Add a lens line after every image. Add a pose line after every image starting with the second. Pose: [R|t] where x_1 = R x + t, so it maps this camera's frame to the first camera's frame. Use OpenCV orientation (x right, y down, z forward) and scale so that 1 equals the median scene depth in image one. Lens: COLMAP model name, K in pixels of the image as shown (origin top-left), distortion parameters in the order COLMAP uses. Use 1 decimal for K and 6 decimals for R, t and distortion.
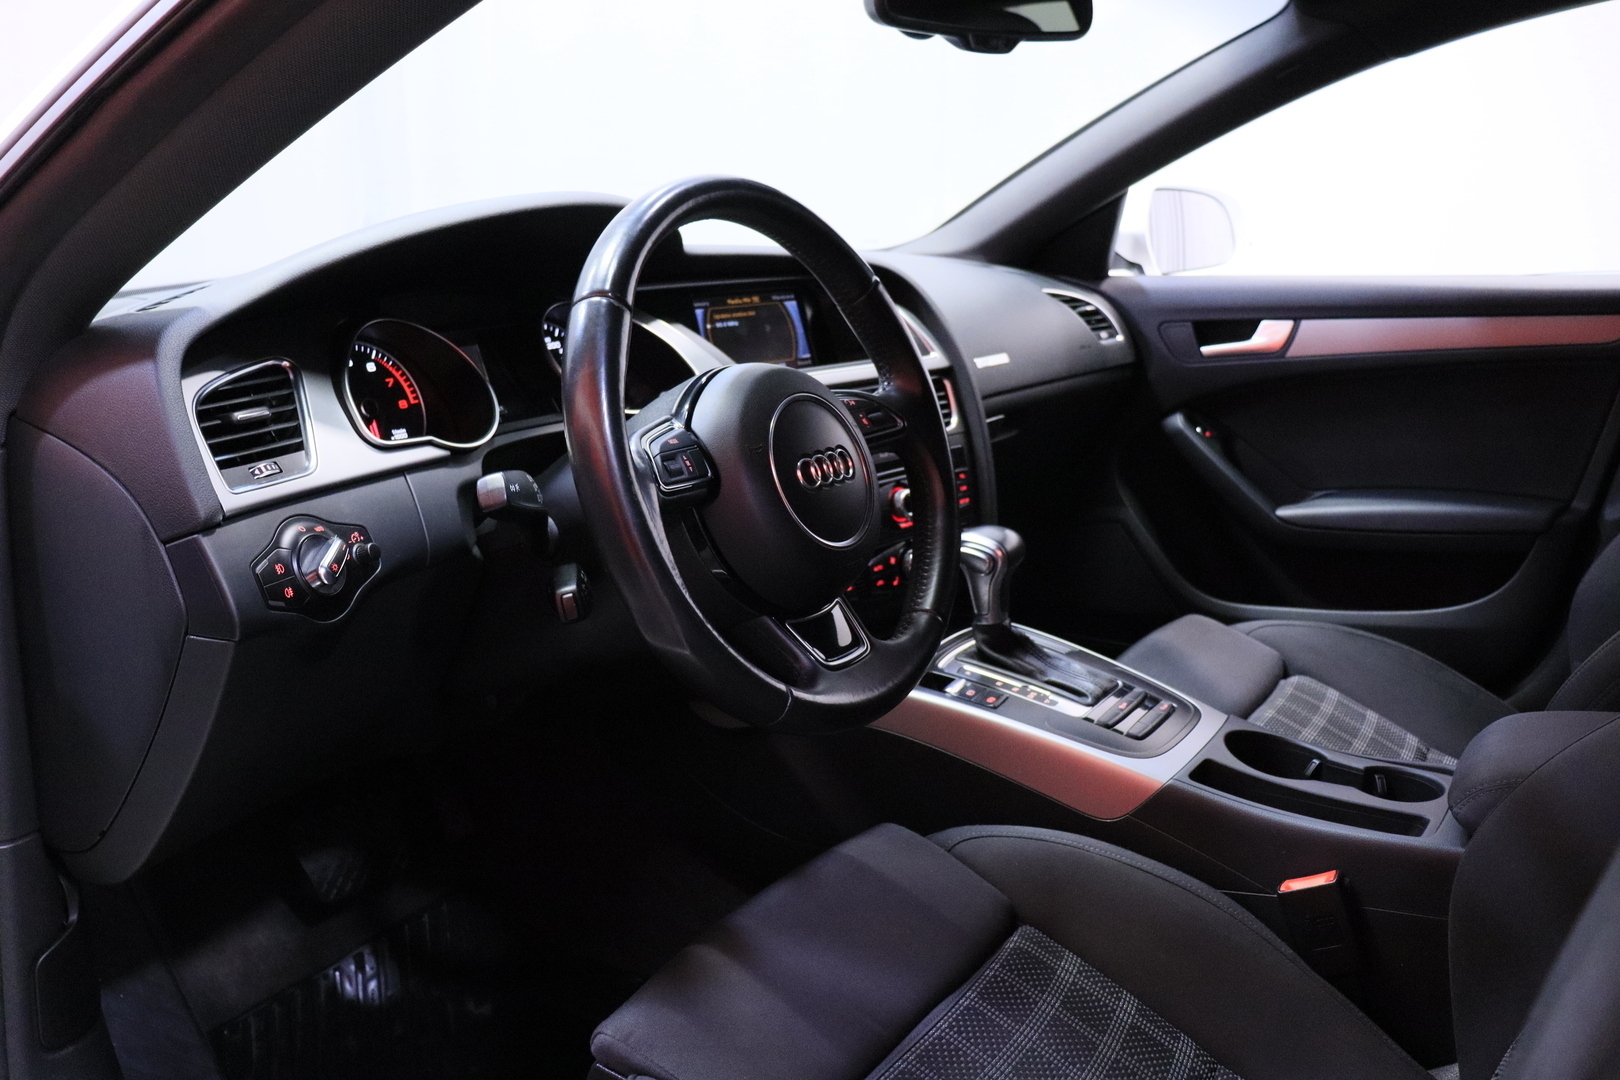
lens RADIAL K [[1340.0, 0, 820.1], [0, 1340.0, 550.2], [0, 0, 1]] dist [-0.180034, 0.131291]
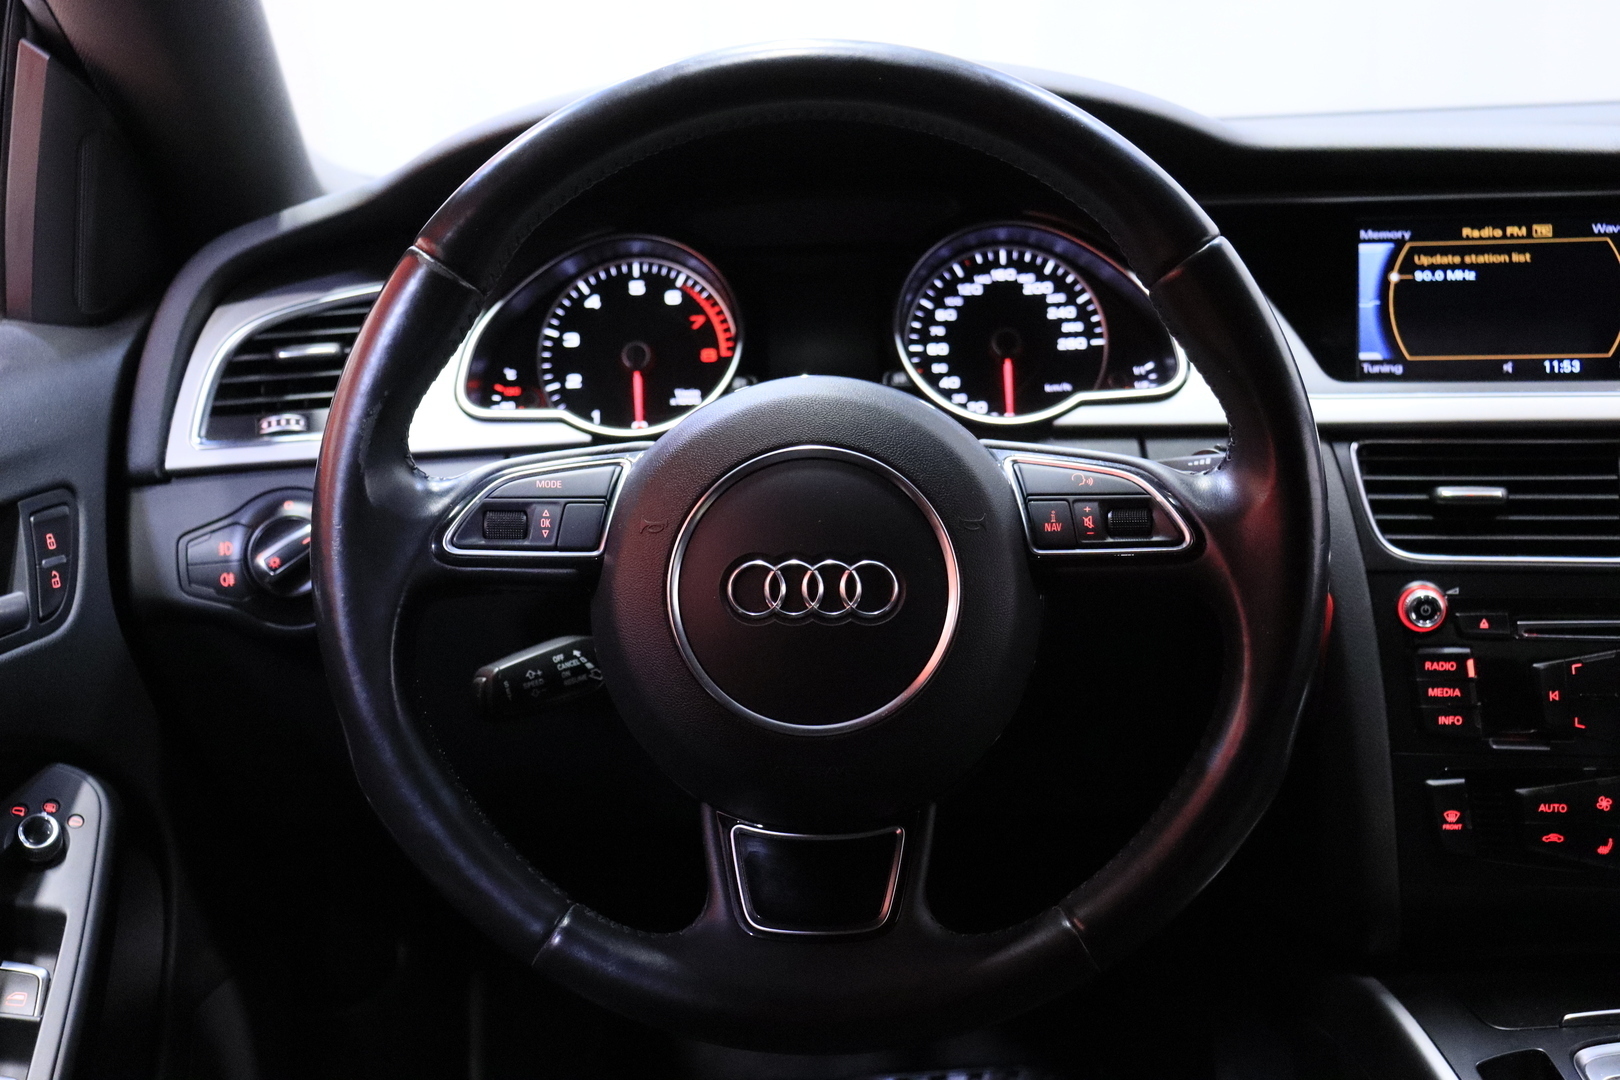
lens RADIAL K [[1849.1, 0, 788.4], [0, 1849.1, 548.4], [0, 0, 1]] dist [-0.021280, 0.000000]
pose [[0.526415, 0.215230, -0.822534, 0.417651], [-0.174083, 0.974218, 0.143509, -0.123557], [0.832215, 0.067644, 0.550311, 0.386803]]
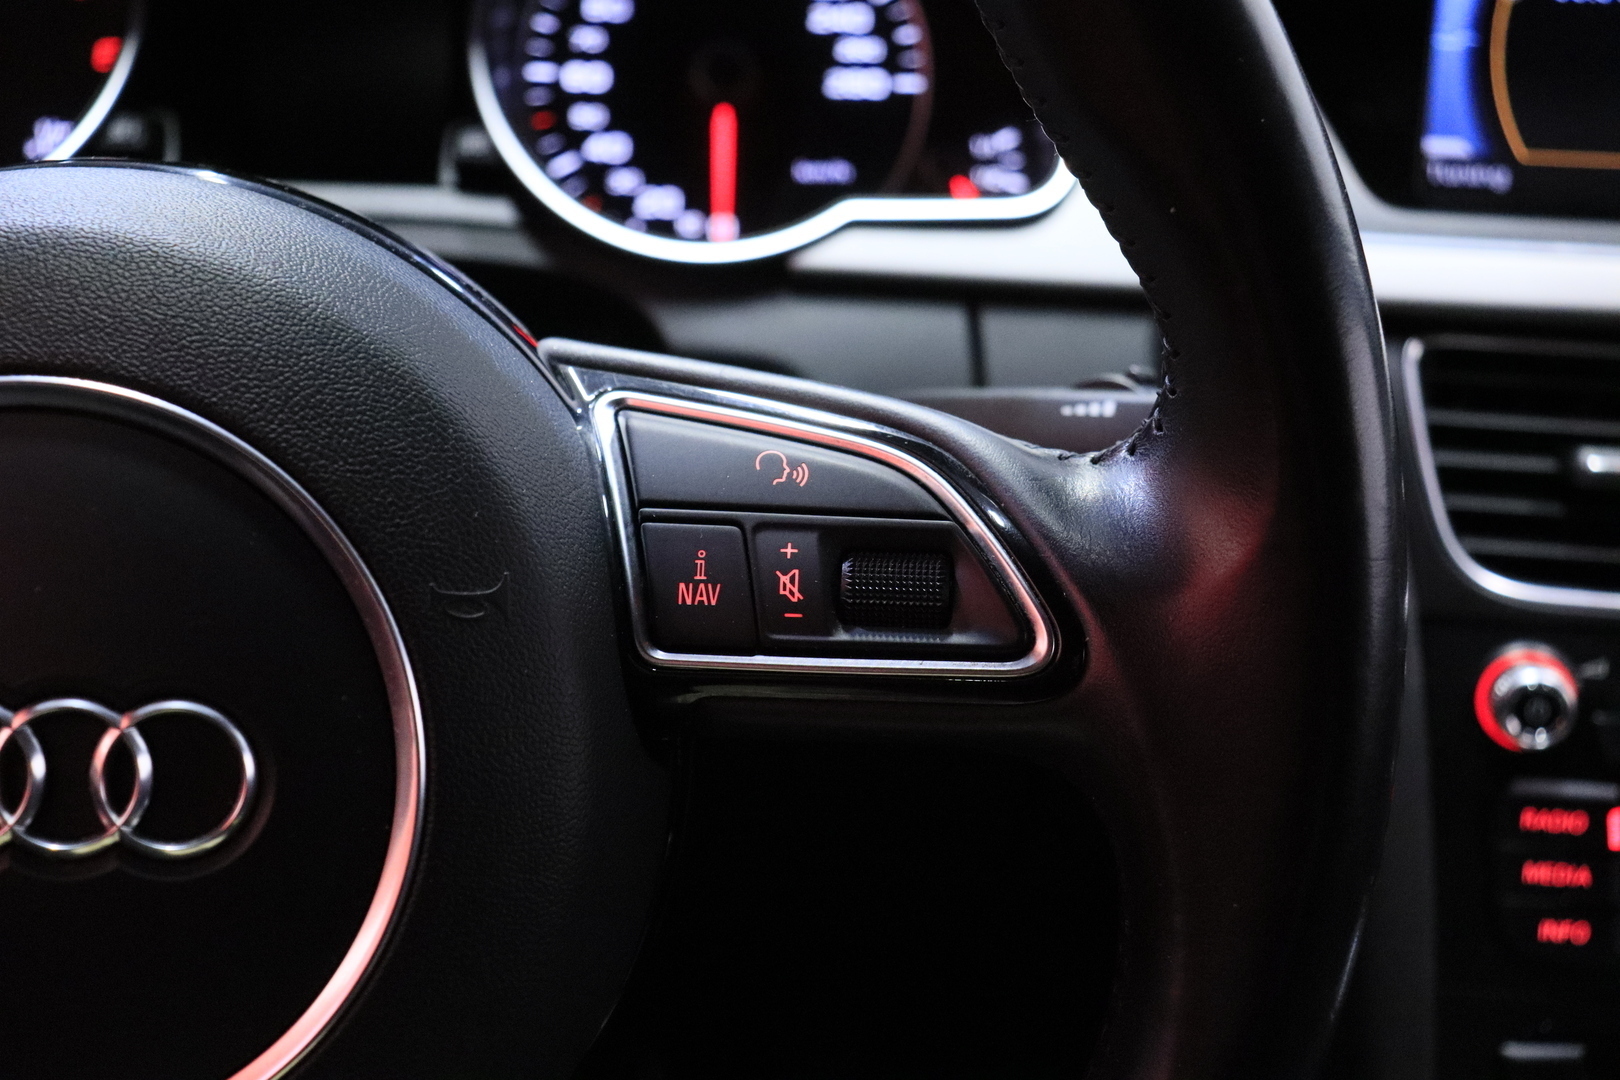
lens RADIAL K [[2394.0, 0, 811.7], [0, 2394.0, 586.3], [0, 0, 1]] dist [-0.016566, 0.000000]
pose [[0.592171, 0.334943, -0.732903, 0.220201], [-0.240898, 0.941511, 0.235637, -0.132883], [0.768962, 0.037018, 0.638222, 0.583170]]
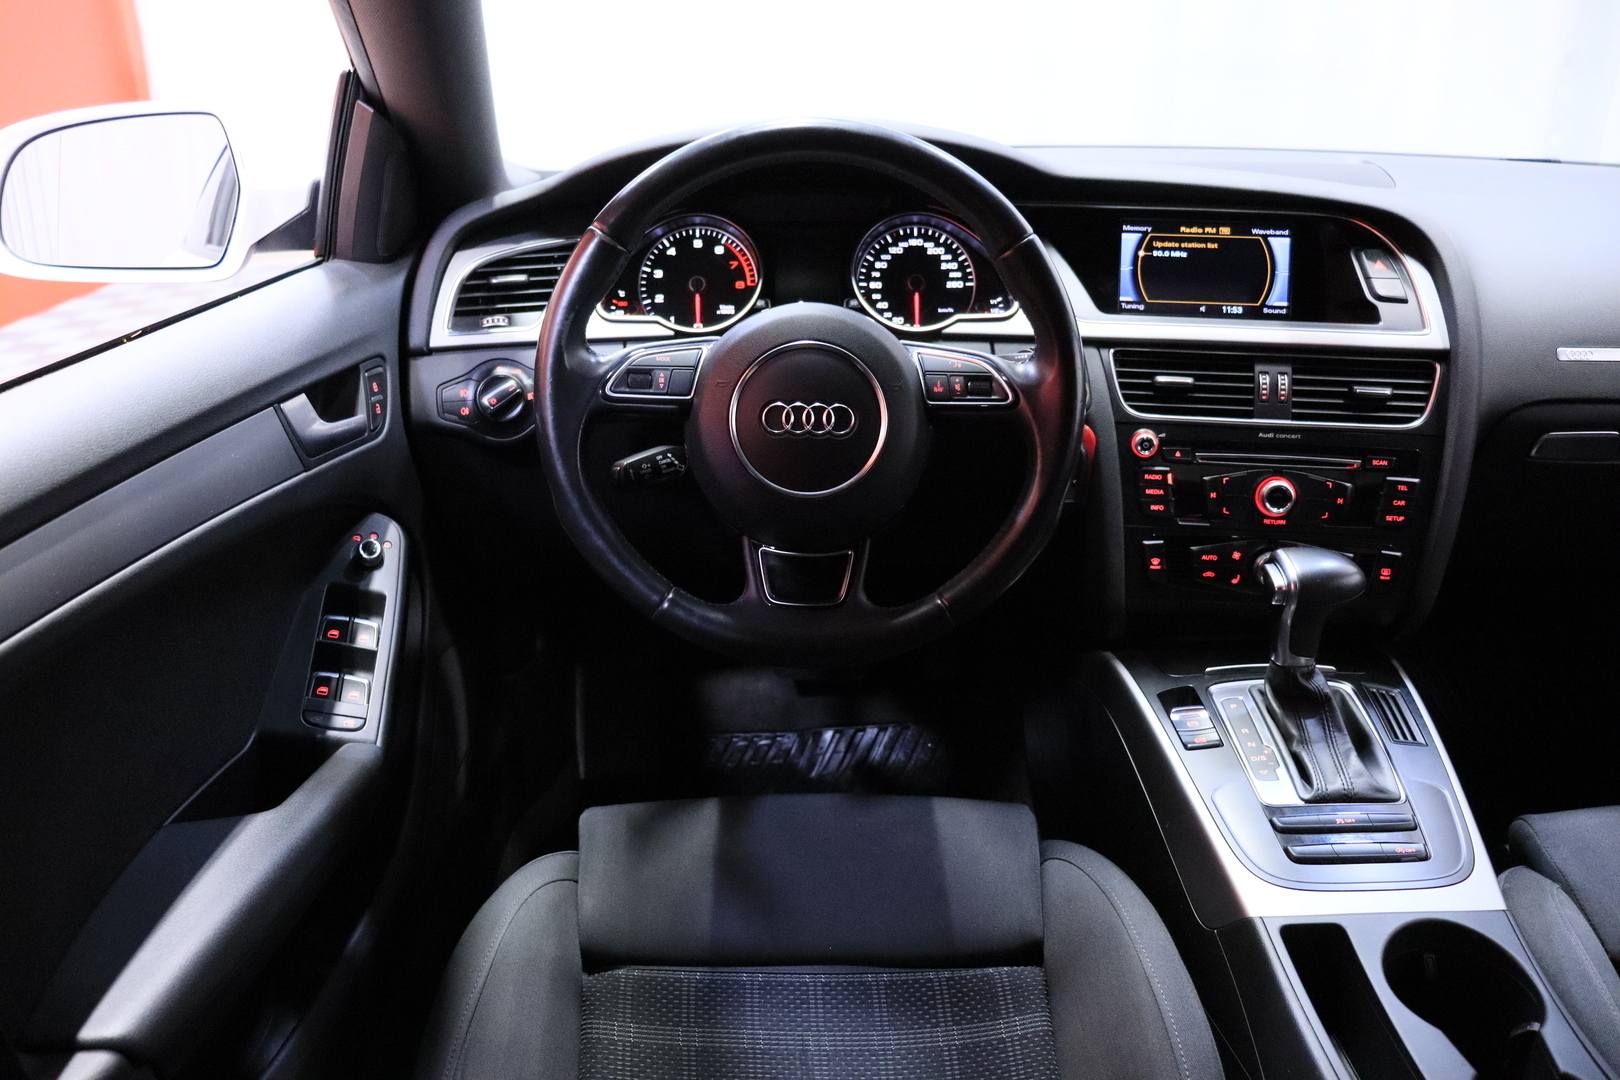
lens RADIAL K [[1340.0, 0, 788.8], [0, 1340.0, 551.2], [0, 0, 1]] dist [-0.180034, 0.131291]
pose [[0.541535, 0.310346, -0.781297, 0.552563], [-0.201534, 0.950190, 0.237746, -0.136782], [0.816164, 0.028710, 0.577107, 0.274184]]
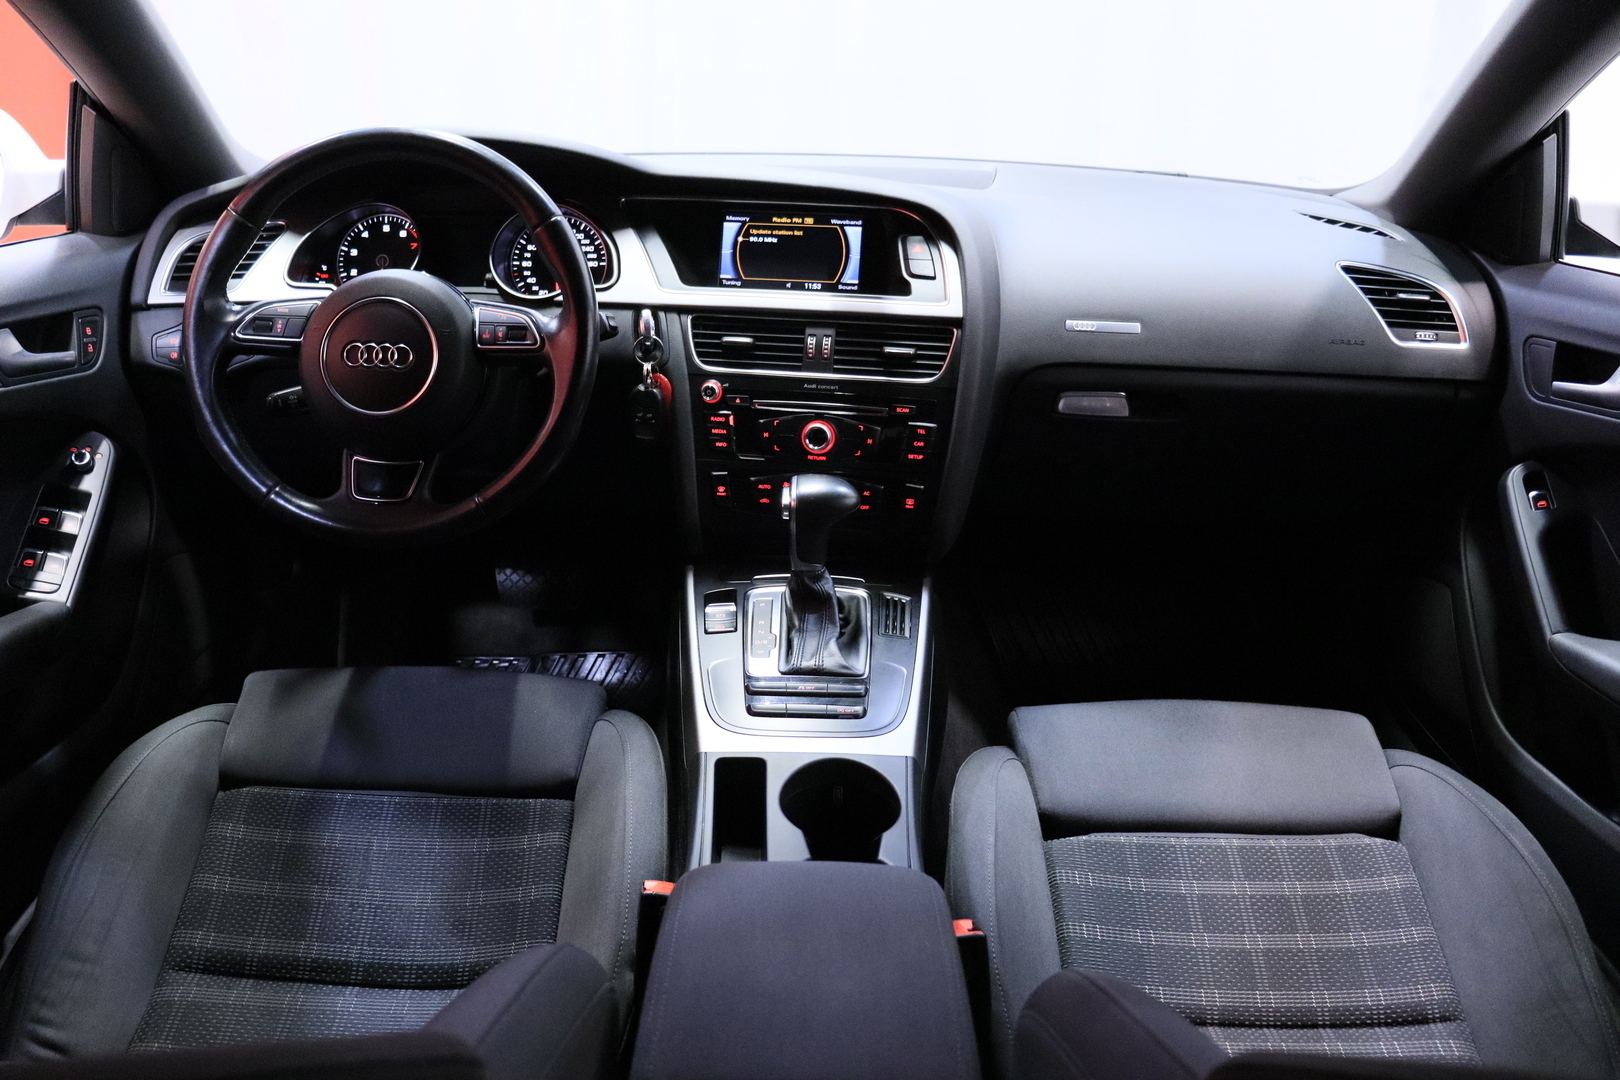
lens RADIAL K [[1340.0, 0, 804.8], [0, 1340.0, 557.3], [0, 0, 1]] dist [-0.180034, 0.131291]
pose [[0.545179, 0.319939, -0.774867, 0.880305], [-0.231789, 0.945805, 0.227437, -0.178430], [0.805638, 0.055612, 0.589791, 0.395436]]
